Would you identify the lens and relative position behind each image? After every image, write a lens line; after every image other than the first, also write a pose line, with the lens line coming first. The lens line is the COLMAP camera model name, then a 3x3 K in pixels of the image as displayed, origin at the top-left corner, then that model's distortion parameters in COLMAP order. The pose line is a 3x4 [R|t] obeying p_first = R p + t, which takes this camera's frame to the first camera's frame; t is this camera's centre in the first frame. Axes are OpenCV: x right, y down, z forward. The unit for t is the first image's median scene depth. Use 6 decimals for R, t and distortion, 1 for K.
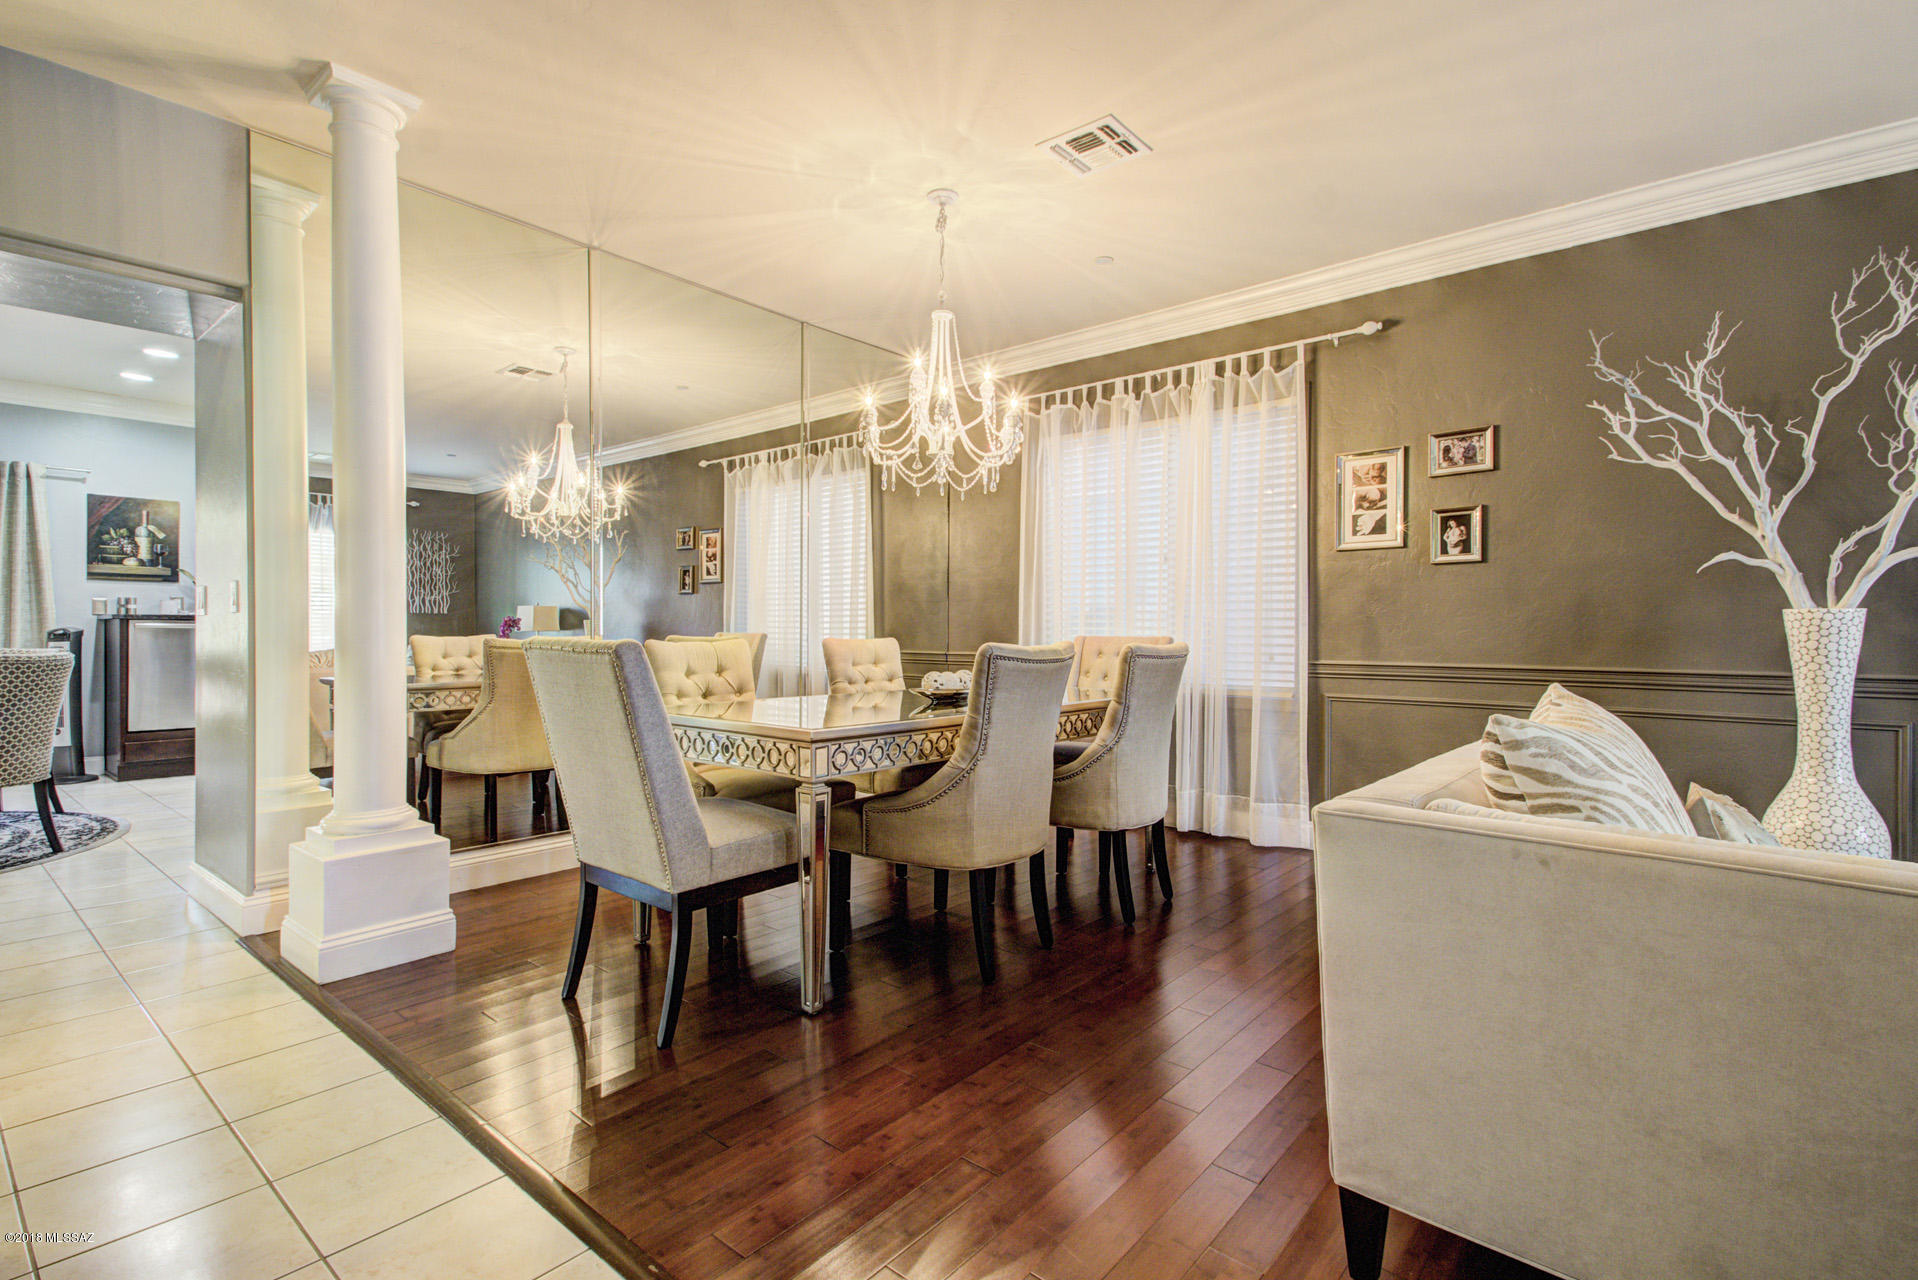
lens RADIAL K [[895.5, 0, 920.0], [0, 895.5, 643.9], [0, 0, 1]] dist [0.035050, -0.009967]
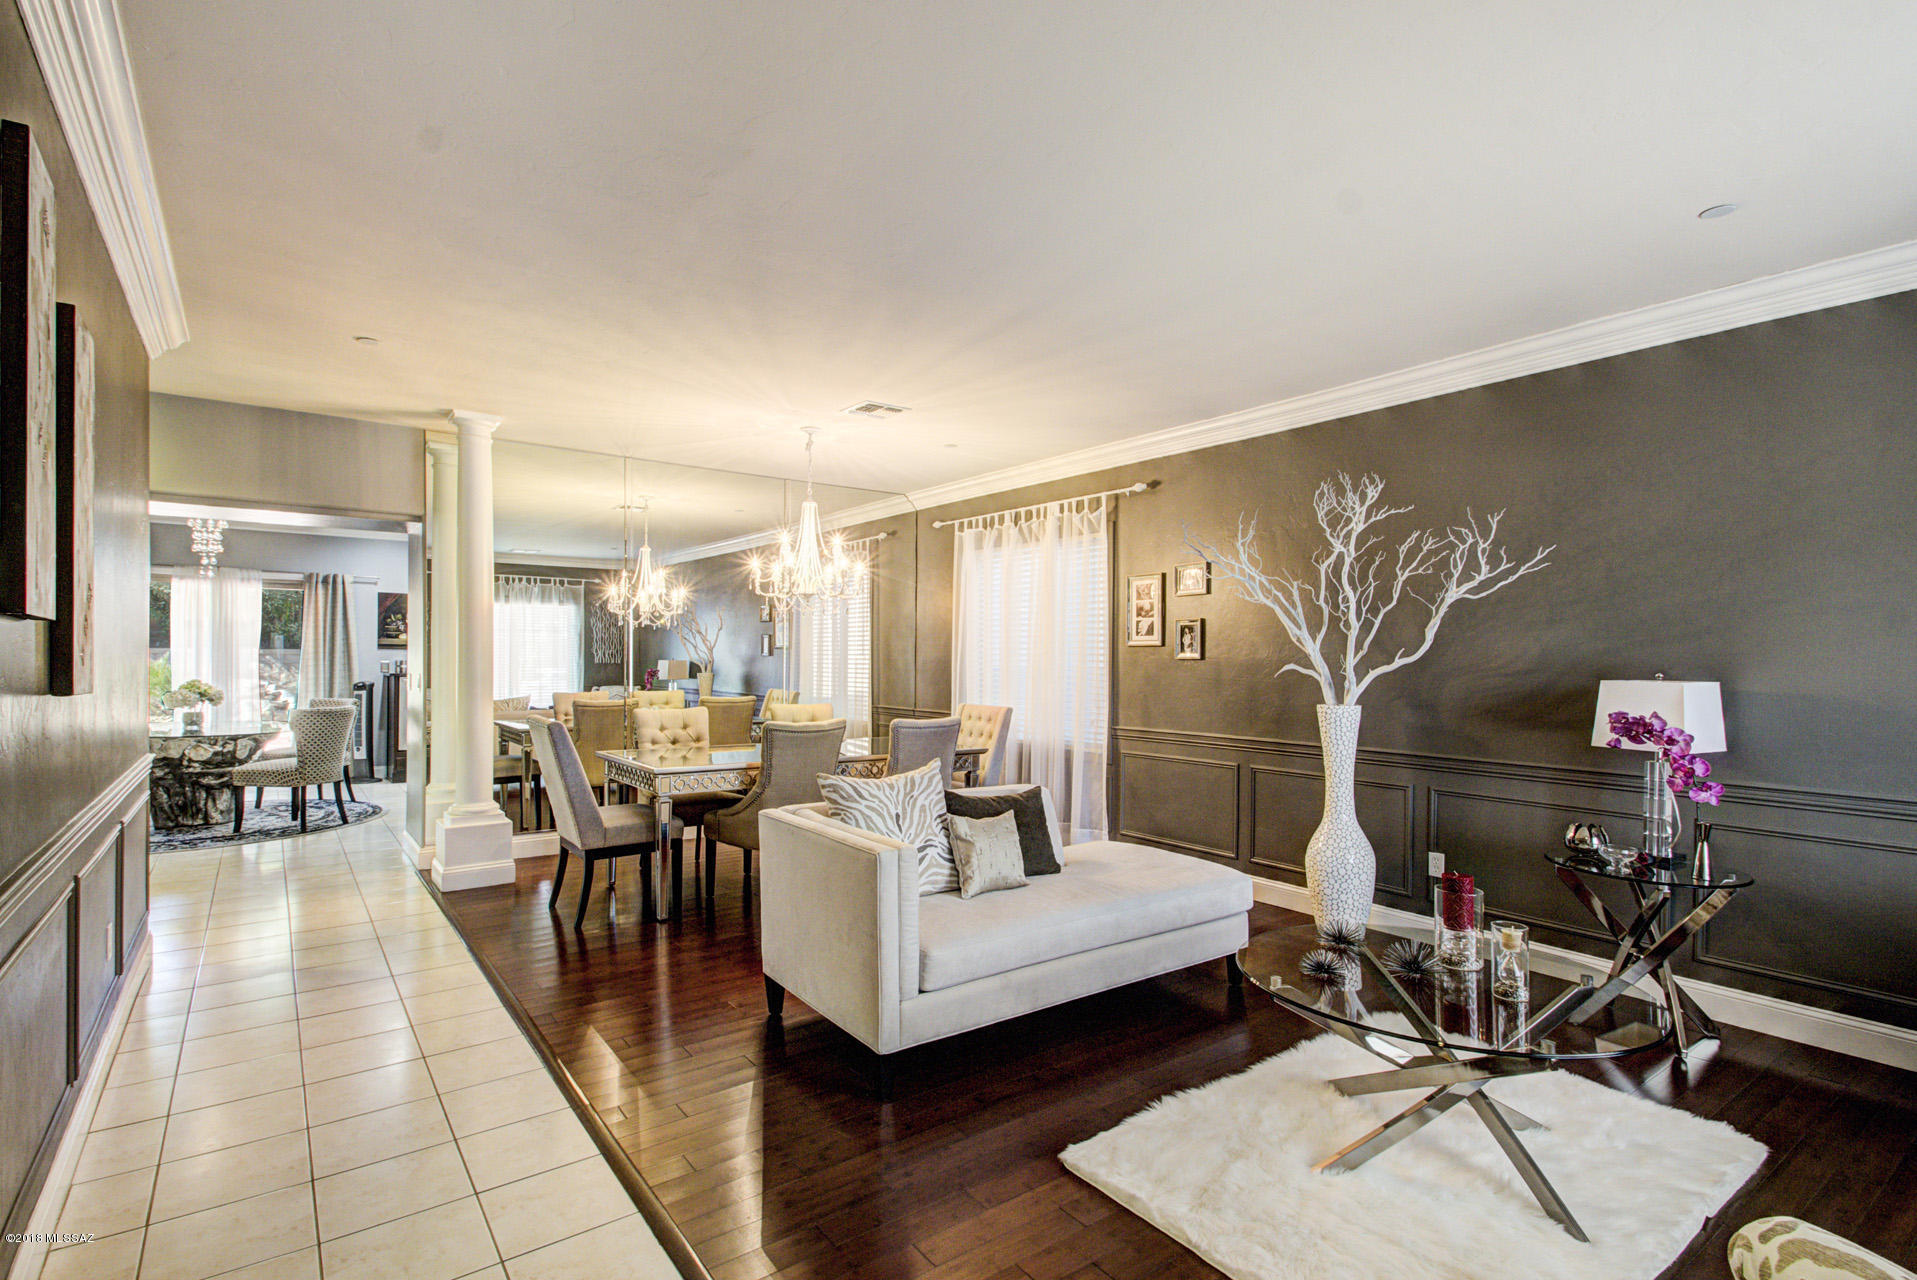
lens RADIAL K [[895.0, 0, 930.8], [0, 895.0, 672.5], [0, 0, 1]] dist [0.035050, -0.009967]
pose [[0.975739, 0.008057, -0.218789, 0.451582], [-0.008028, 0.999967, 0.001021, -0.059222], [0.218790, 0.000760, 0.975772, -0.377849]]
